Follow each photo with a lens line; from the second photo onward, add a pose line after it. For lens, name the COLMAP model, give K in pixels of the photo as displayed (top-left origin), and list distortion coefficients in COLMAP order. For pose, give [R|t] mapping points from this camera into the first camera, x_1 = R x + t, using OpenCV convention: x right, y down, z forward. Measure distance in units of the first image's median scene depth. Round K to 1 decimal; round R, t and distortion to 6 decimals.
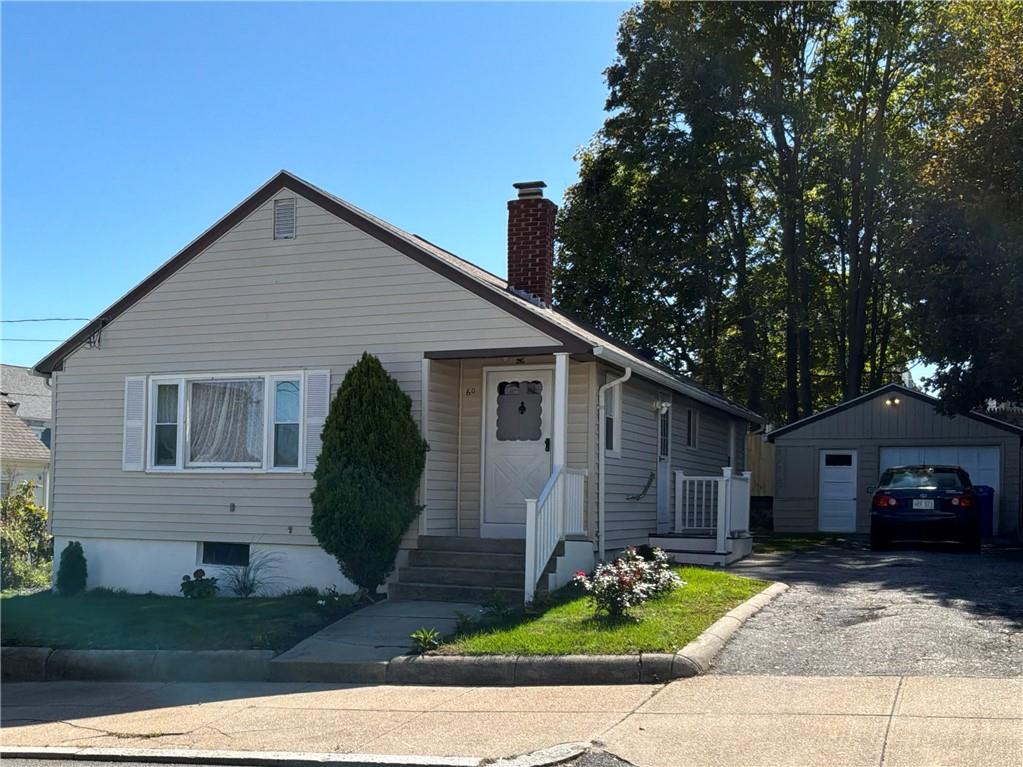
lens RADIAL K [[1066.5, 0, 511.2], [0, 1066.5, 385.8], [0, 0, 1]] dist [0.011412, 0.000000]
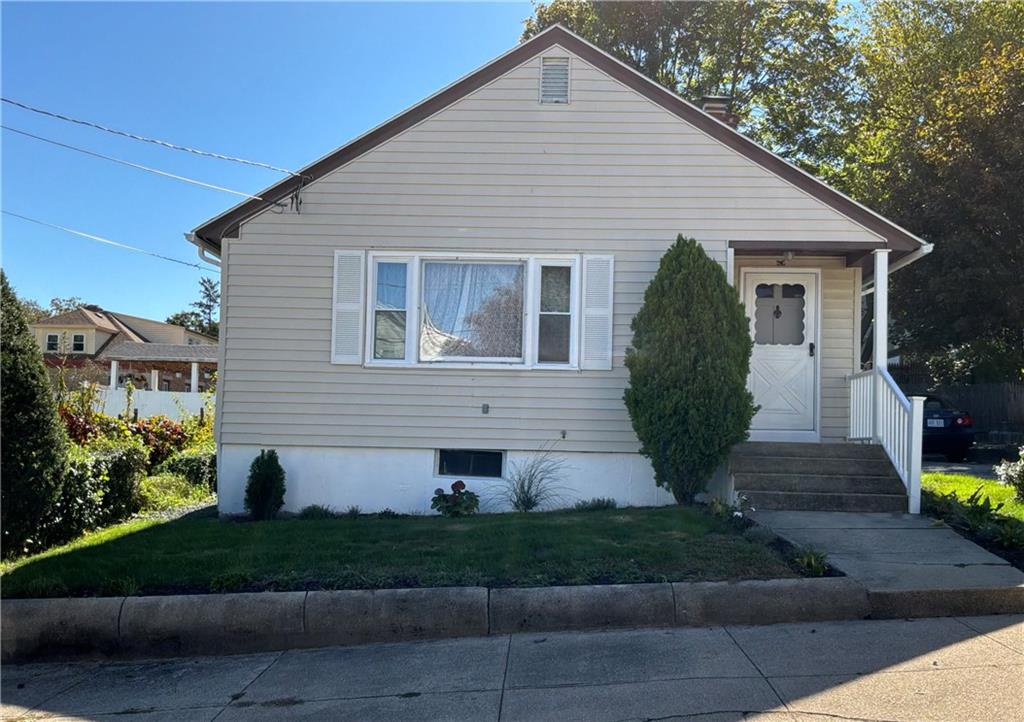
lens RADIAL K [[809.9, 0, 512.5], [0, 809.9, 362.8], [0, 0, 1]] dist [0.060304, 0.005181]
pose [[0.936677, 0.036556, 0.348282, -0.470698], [-0.040861, 0.999152, 0.005021, 0.072983], [-0.347803, -0.018934, 0.937376, 0.383109]]
